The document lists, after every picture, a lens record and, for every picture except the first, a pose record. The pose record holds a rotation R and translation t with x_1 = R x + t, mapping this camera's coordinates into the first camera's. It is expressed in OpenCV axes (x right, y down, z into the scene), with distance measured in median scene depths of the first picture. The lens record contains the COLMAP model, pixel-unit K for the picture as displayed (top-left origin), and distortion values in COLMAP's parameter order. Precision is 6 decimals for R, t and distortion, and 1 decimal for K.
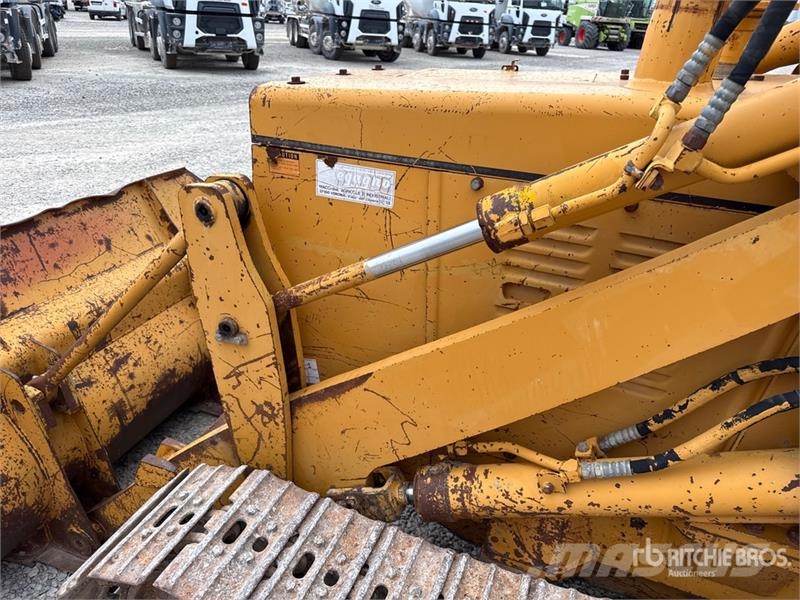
lens RADIAL K [[571.8, 0, 396.9], [0, 571.8, 302.5], [0, 0, 1]] dist [0.001224, -0.000943]
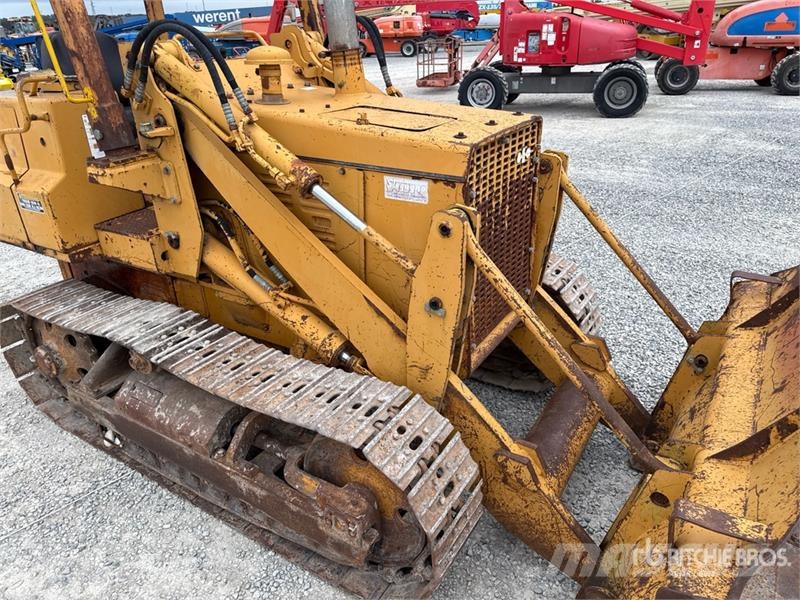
lens RADIAL K [[560.1, 0, 402.7], [0, 560.1, 297.2], [0, 0, 1]] dist [0.039564, -0.050885]
pose [[-0.976228, -0.119716, 0.180682, -0.018958], [0.074508, 0.597457, 0.798432, -0.133831], [-0.203535, 0.792914, -0.574335, 0.230568]]
